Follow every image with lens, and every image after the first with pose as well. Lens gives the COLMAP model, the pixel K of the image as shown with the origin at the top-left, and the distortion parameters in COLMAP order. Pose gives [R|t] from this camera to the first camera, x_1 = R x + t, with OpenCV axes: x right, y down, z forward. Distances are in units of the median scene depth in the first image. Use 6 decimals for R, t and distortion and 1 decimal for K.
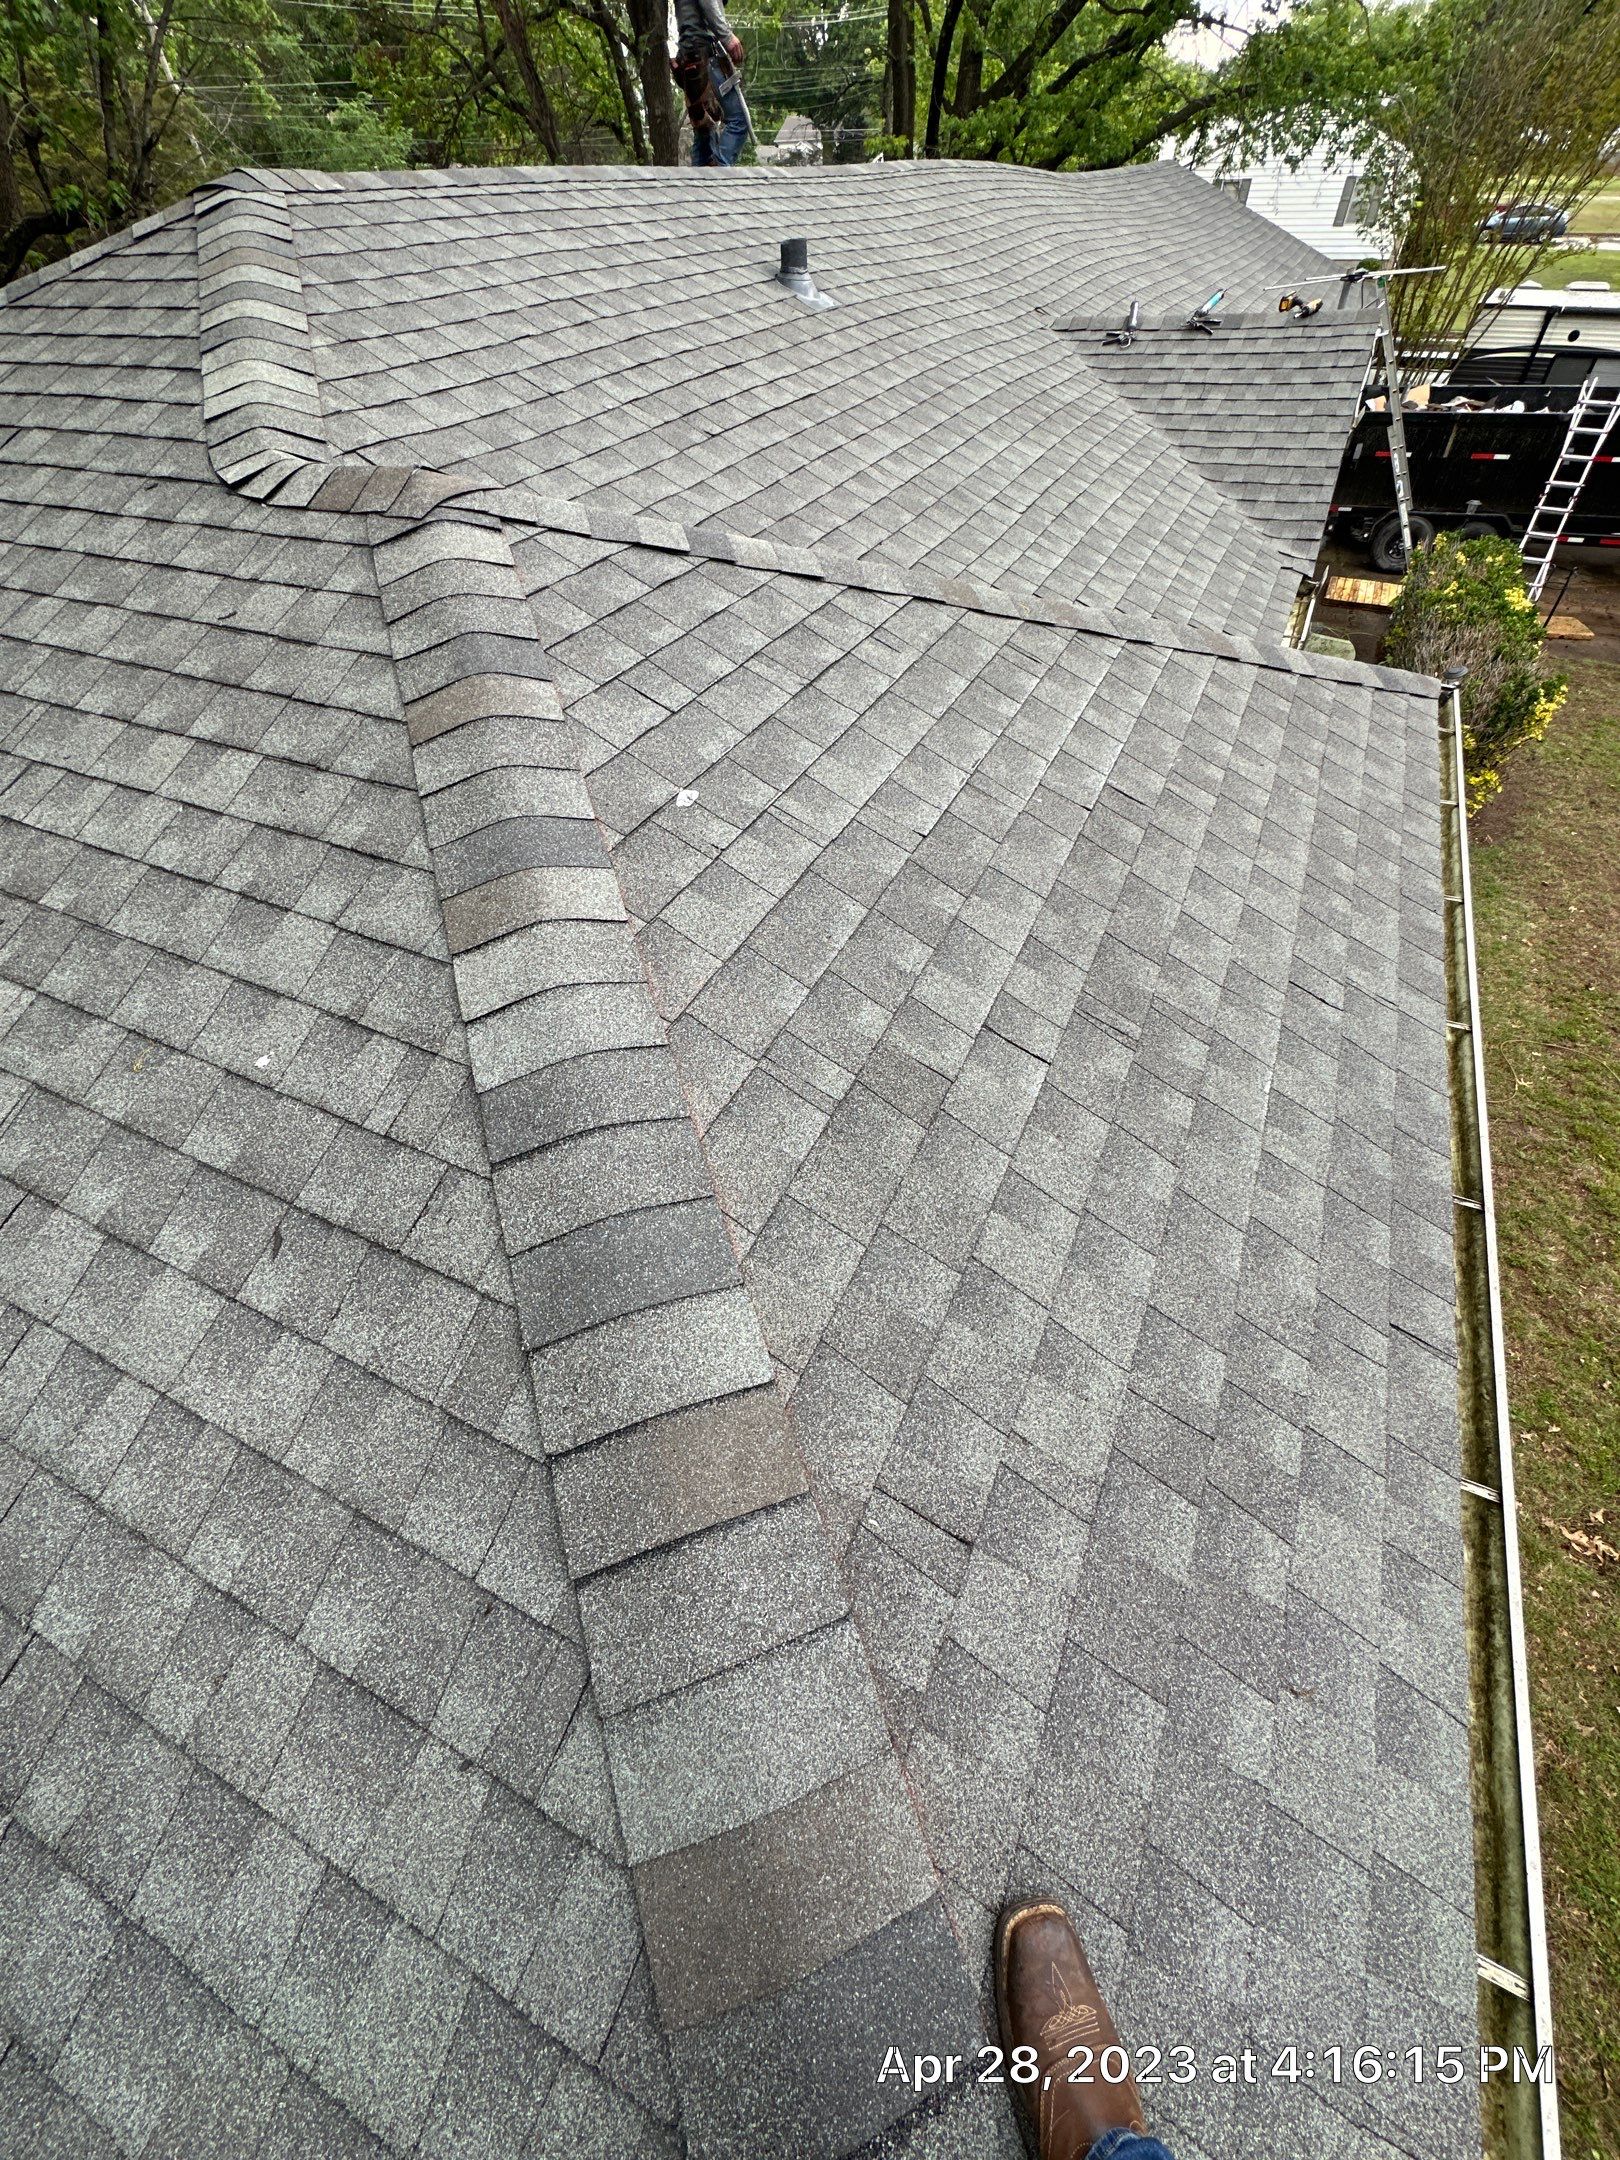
lens RADIAL K [[858.3, 0, 815.1], [0, 858.3, 1093.3], [0, 0, 1]] dist [0.003547, -0.002186]
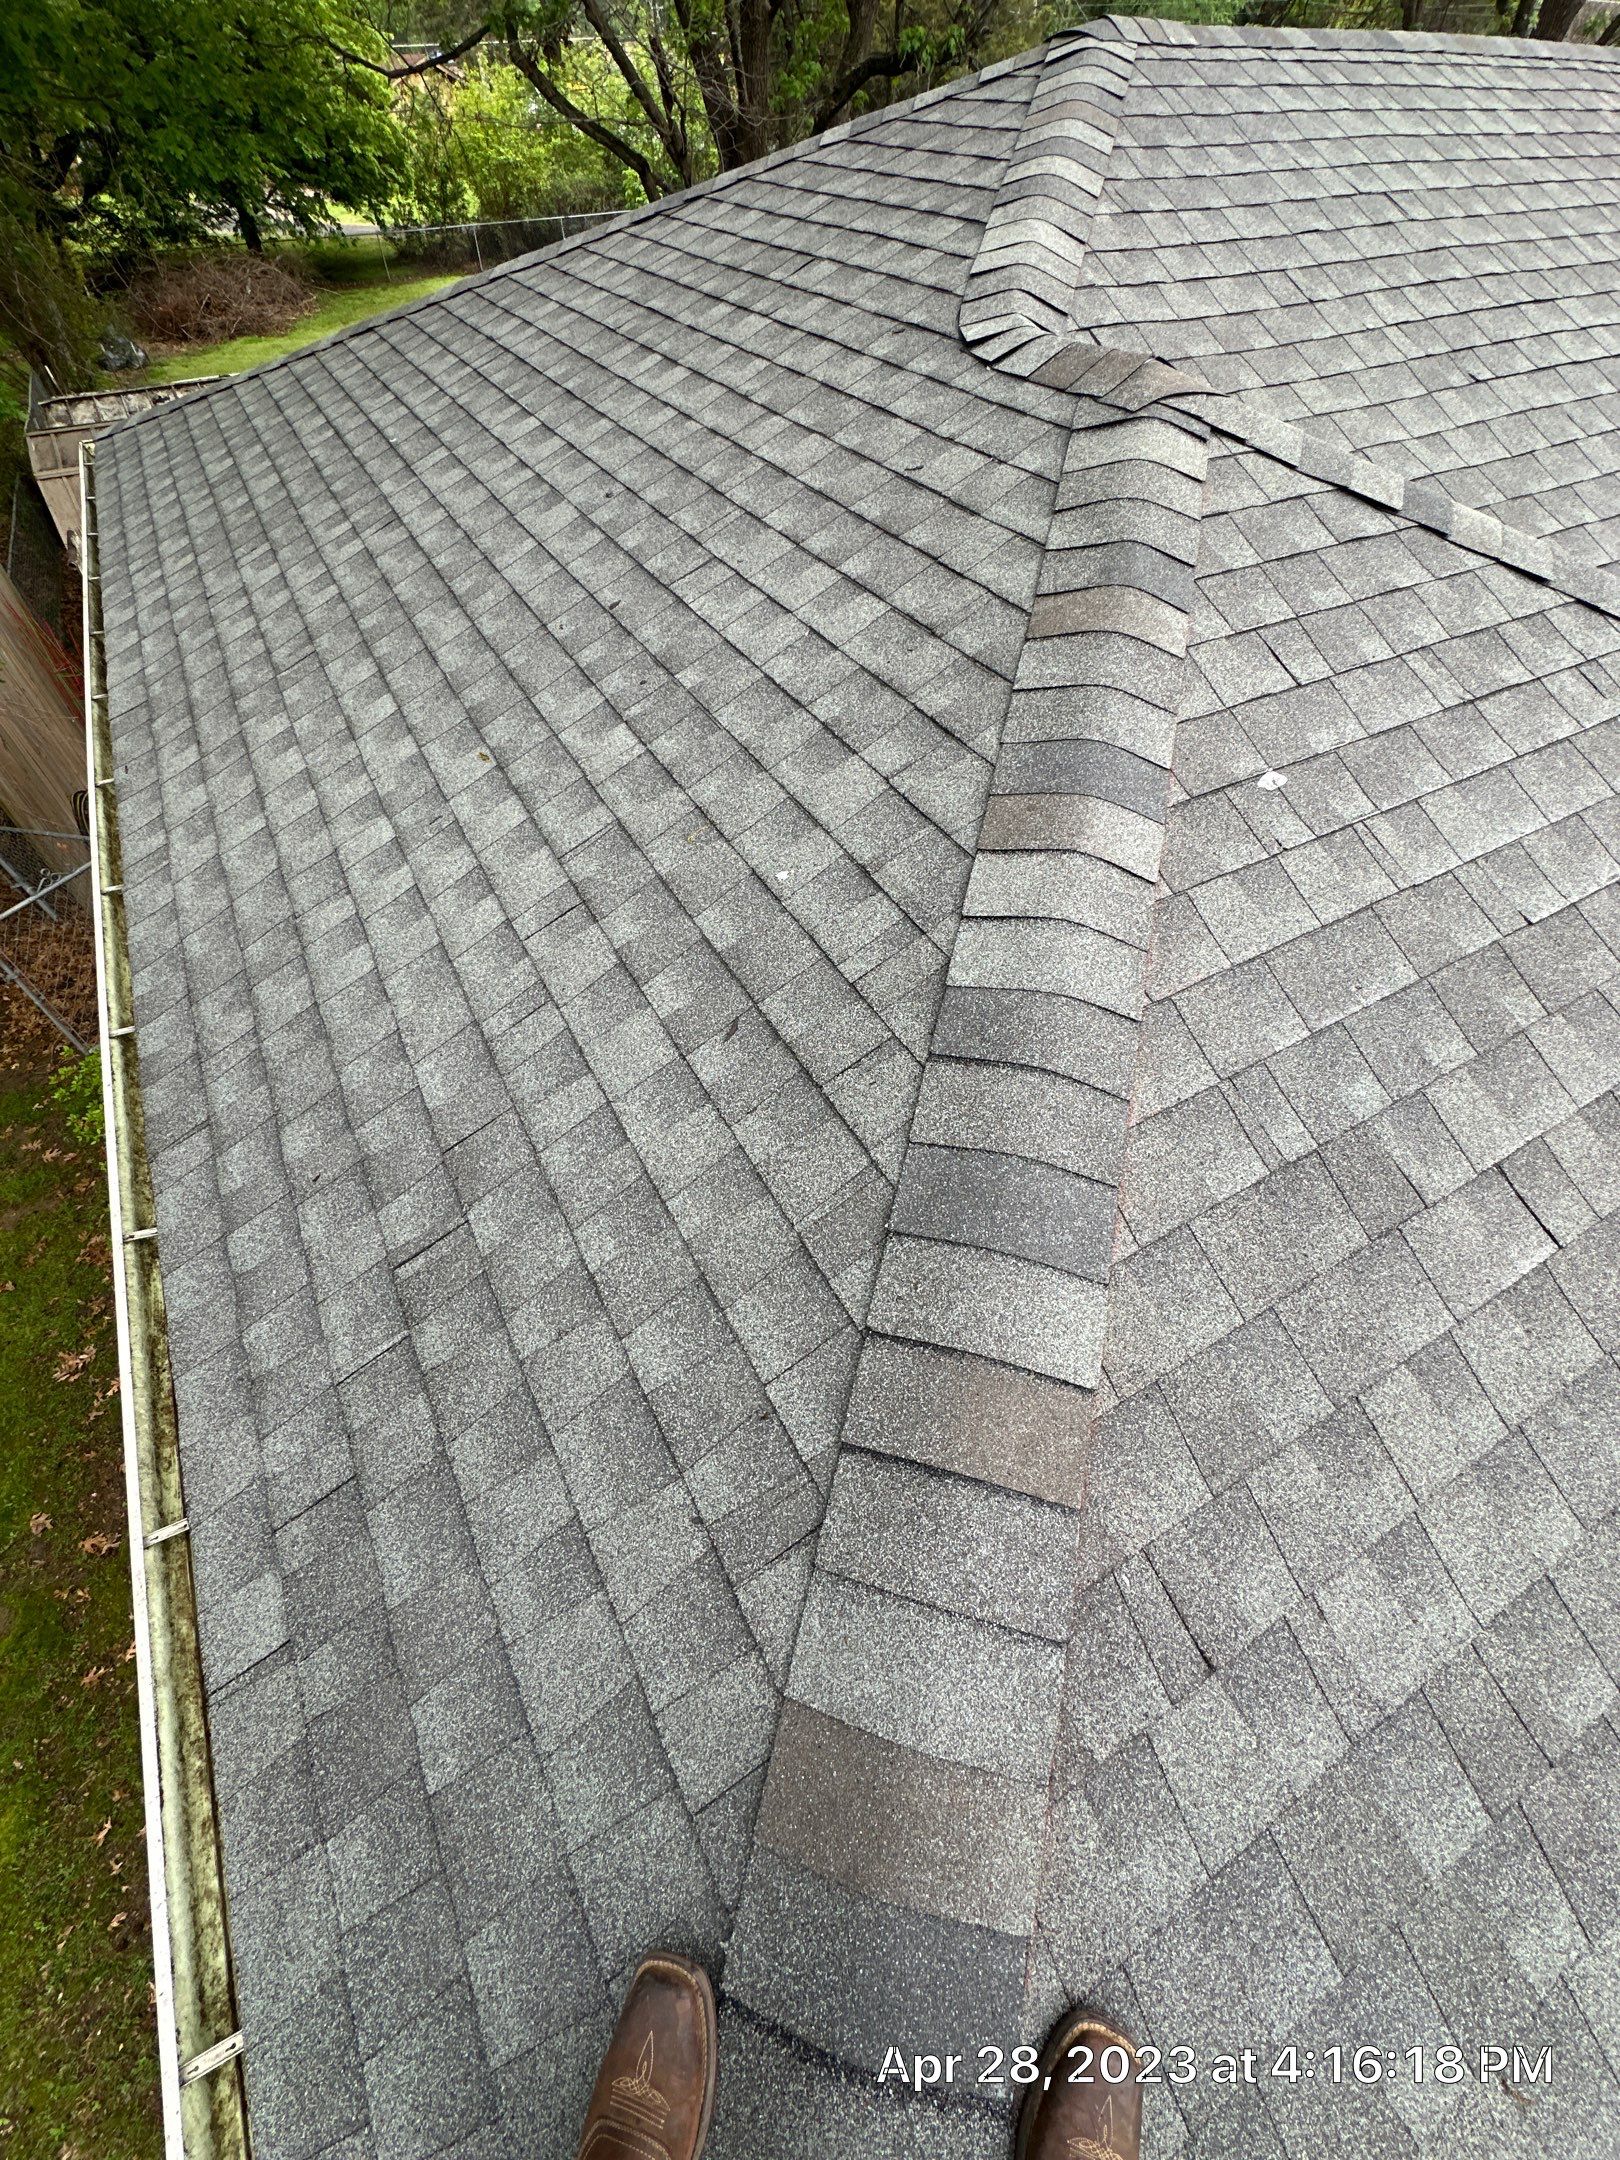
lens RADIAL K [[858.3, 0, 817.0], [0, 858.3, 1095.8], [0, 0, 1]] dist [0.003547, -0.002186]
pose [[0.818444, 0.465527, -0.336798, -0.096530], [-0.440490, 0.884719, 0.152449, 0.025190], [0.368941, 0.023585, 0.929154, -0.007560]]
